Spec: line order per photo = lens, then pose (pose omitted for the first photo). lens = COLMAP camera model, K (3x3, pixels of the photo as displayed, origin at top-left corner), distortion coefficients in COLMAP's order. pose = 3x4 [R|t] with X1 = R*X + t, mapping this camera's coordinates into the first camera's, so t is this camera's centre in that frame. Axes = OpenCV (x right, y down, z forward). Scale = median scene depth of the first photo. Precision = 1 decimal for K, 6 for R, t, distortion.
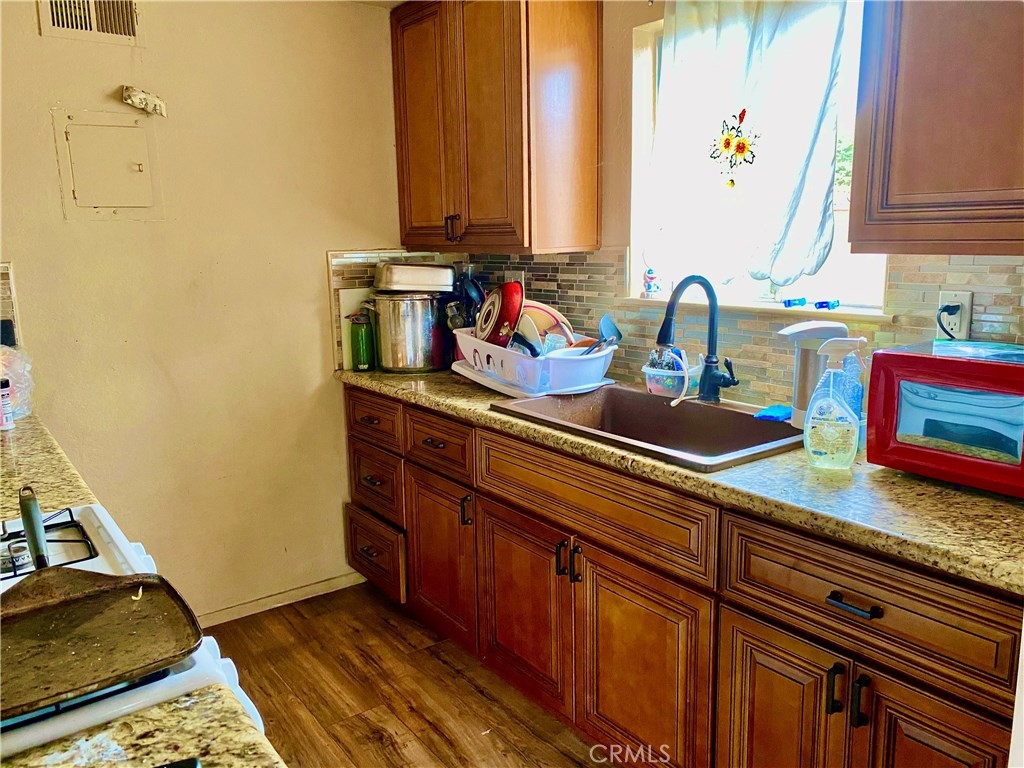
lens RADIAL K [[781.3, 0, 512.1], [0, 781.3, 380.8], [0, 0, 1]] dist [0.043266, -0.052128]
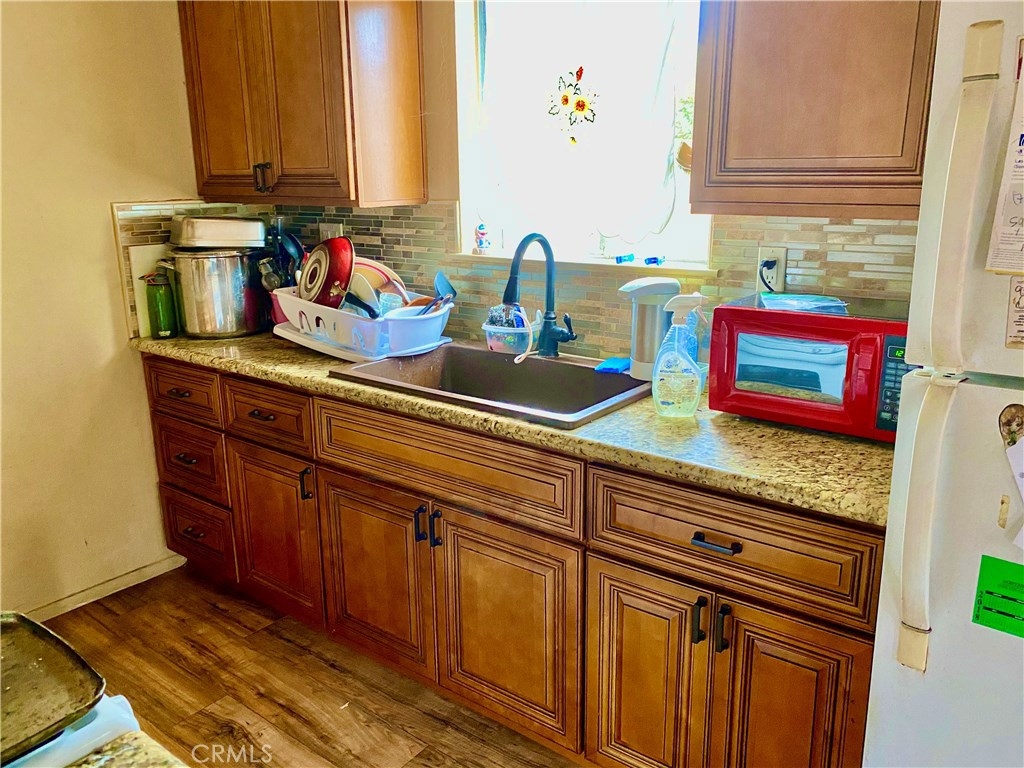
lens RADIAL K [[781.3, 0, 514.2], [0, 781.3, 382.1], [0, 0, 1]] dist [0.043266, -0.052128]
pose [[0.960714, -0.059751, 0.271033, -0.067300], [0.040530, 0.996286, 0.075973, -0.018265], [-0.274566, -0.062003, 0.959567, 0.027565]]
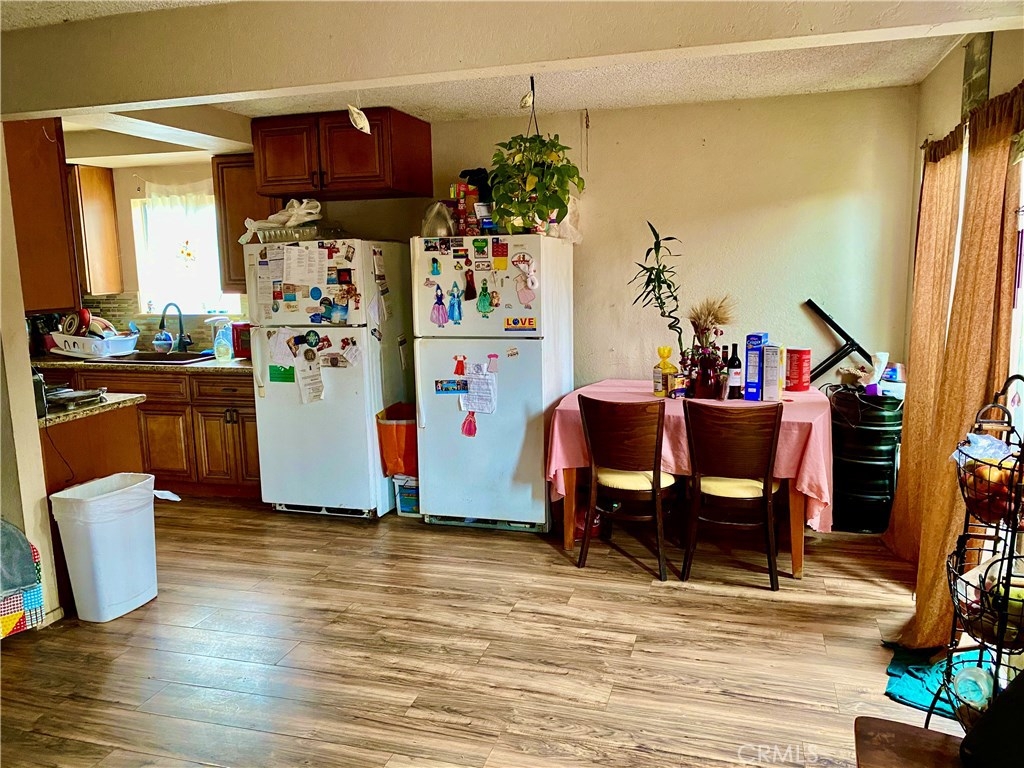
lens RADIAL K [[781.3, 0, 512.7], [0, 781.3, 387.6], [0, 0, 1]] dist [0.043266, -0.052128]
pose [[0.798587, -0.090423, 0.595048, -0.394974], [0.111681, 0.993744, 0.001127, 0.241002], [-0.591427, 0.065556, 0.803689, -1.568041]]
